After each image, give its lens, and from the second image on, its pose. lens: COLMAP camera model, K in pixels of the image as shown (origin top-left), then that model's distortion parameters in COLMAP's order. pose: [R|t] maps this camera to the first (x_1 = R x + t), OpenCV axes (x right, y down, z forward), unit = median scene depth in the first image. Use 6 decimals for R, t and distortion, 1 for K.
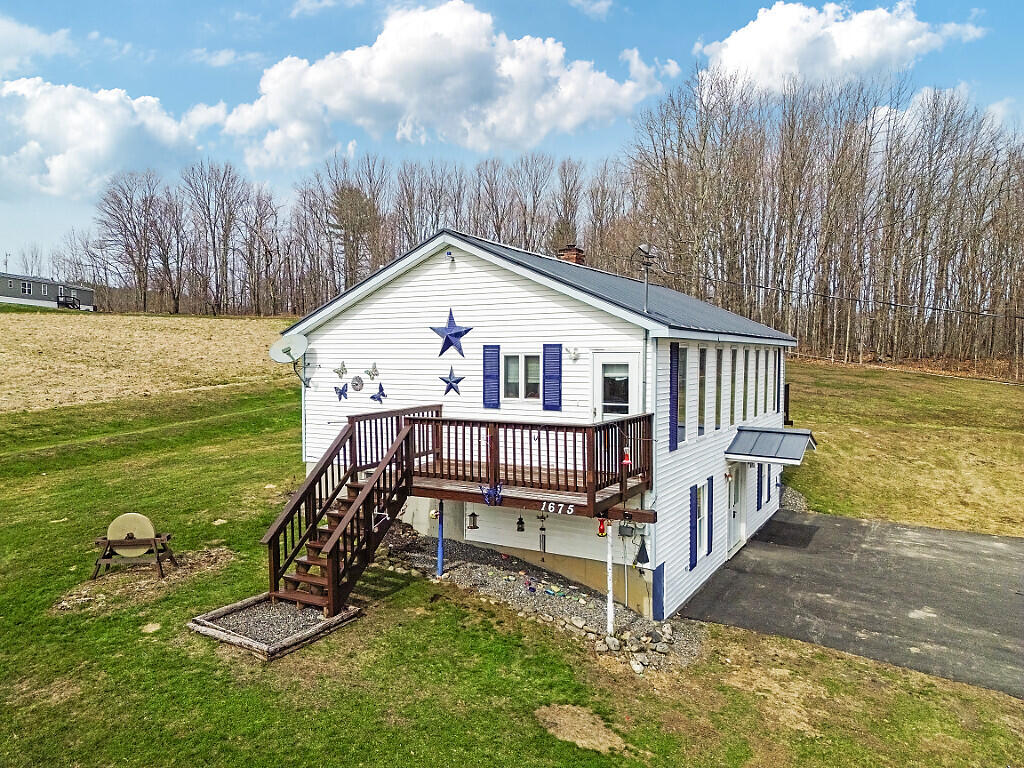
lens RADIAL K [[710.7, 0, 517.0], [0, 710.7, 389.2], [0, 0, 1]] dist [0.055872, -0.040974]
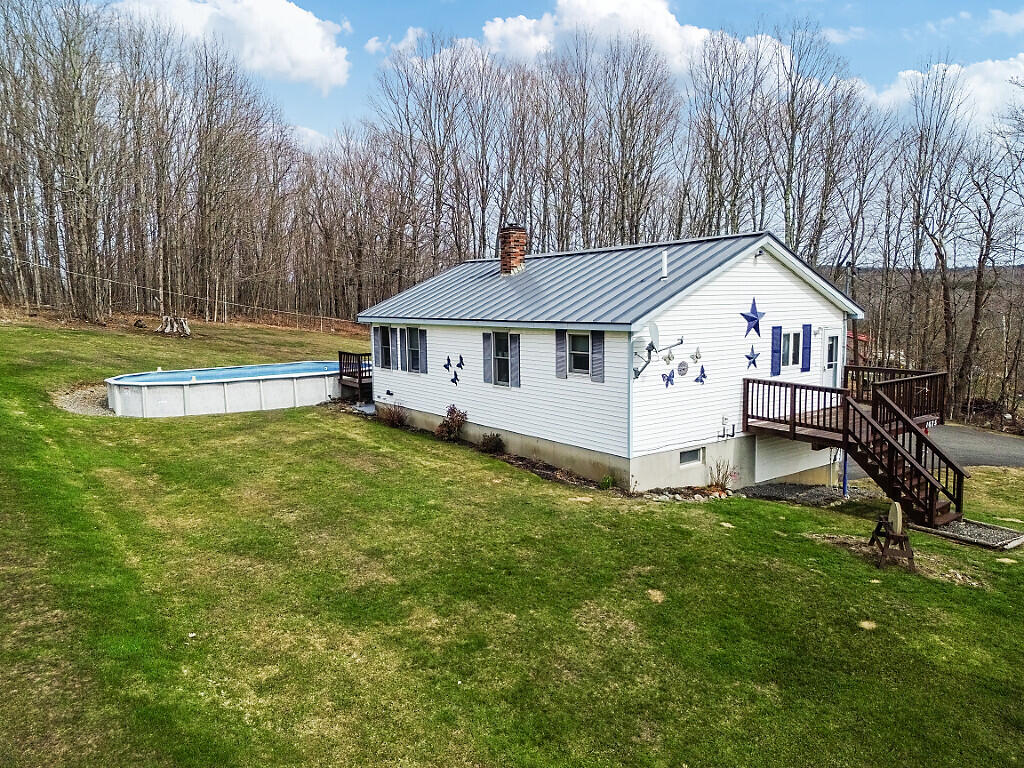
lens RADIAL K [[722.1, 0, 515.5], [0, 722.1, 381.6], [0, 0, 1]] dist [0.051117, -0.044250]
pose [[0.393117, -0.103585, 0.913635, -1.437069], [0.062159, 0.994355, 0.085991, -0.105652], [-0.917385, 0.022987, 0.397337, 0.913646]]
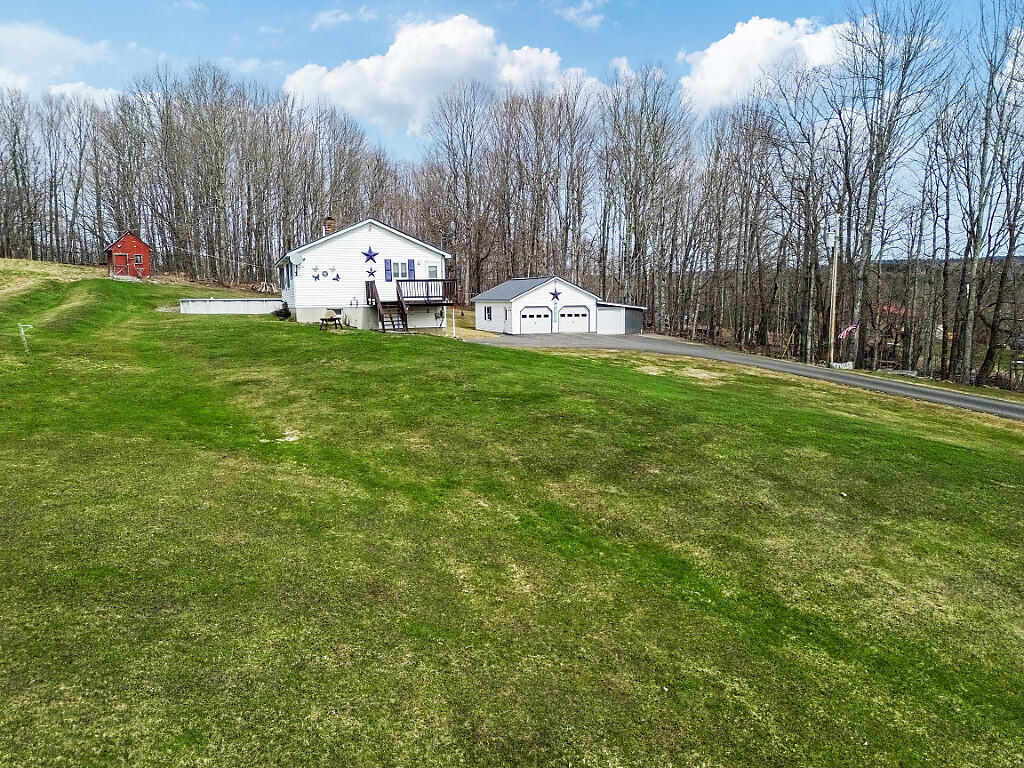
lens RADIAL K [[722.1, 0, 515.5], [0, 722.1, 381.6], [0, 0, 1]] dist [0.051117, -0.044250]
pose [[0.631169, -0.095134, 0.769789, -2.044788], [0.053030, 0.995420, 0.079538, 0.229492], [-0.773831, -0.009380, 0.633323, -1.297658]]
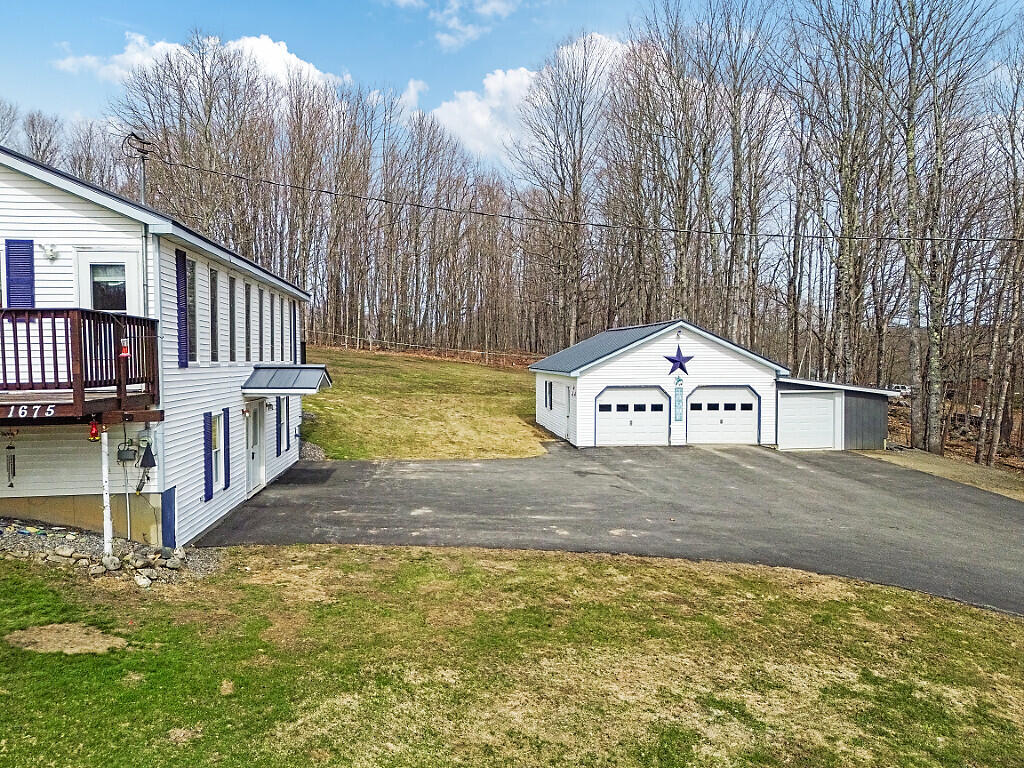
lens RADIAL K [[722.1, 0, 515.5], [0, 722.1, 381.6], [0, 0, 1]] dist [0.051117, -0.044250]
pose [[0.801024, -0.021849, 0.598234, -0.000834], [0.033935, 0.999384, -0.008937, 0.124431], [-0.597670, 0.027460, 0.801272, -0.015430]]
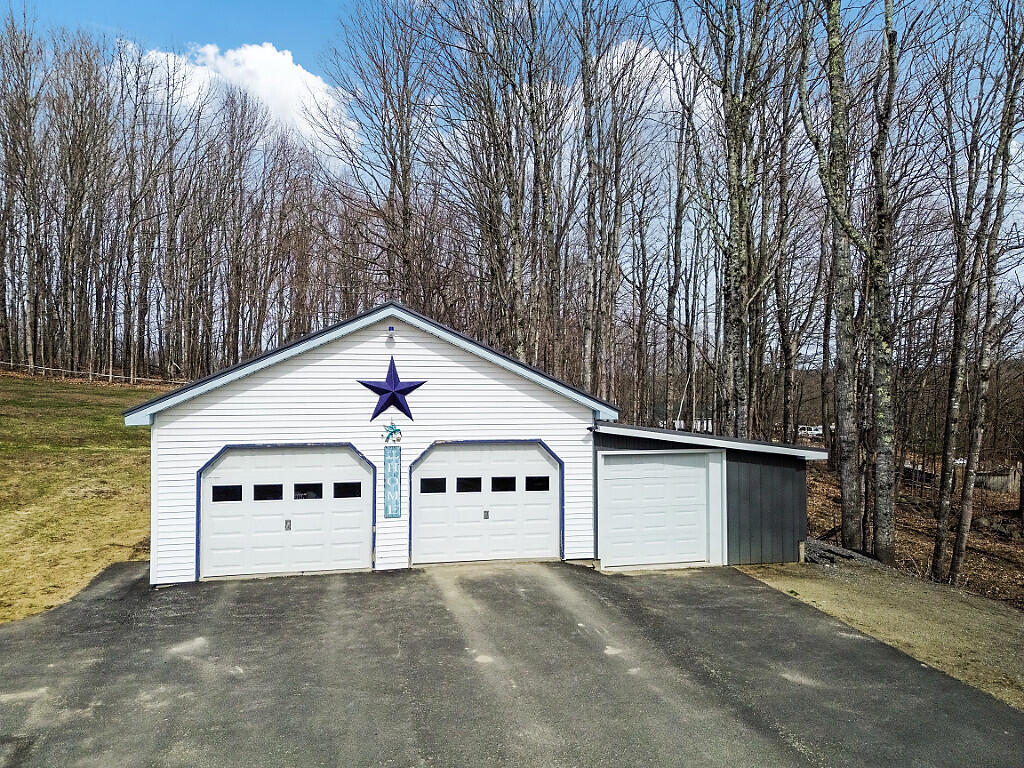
lens RADIAL K [[722.1, 0, 515.5], [0, 722.1, 381.6], [0, 0, 1]] dist [0.051117, -0.044250]
pose [[0.731497, 0.013608, 0.681708, 1.018736], [0.036430, 0.997593, -0.059005, 0.115030], [-0.680870, 0.067996, 0.729241, 0.503935]]
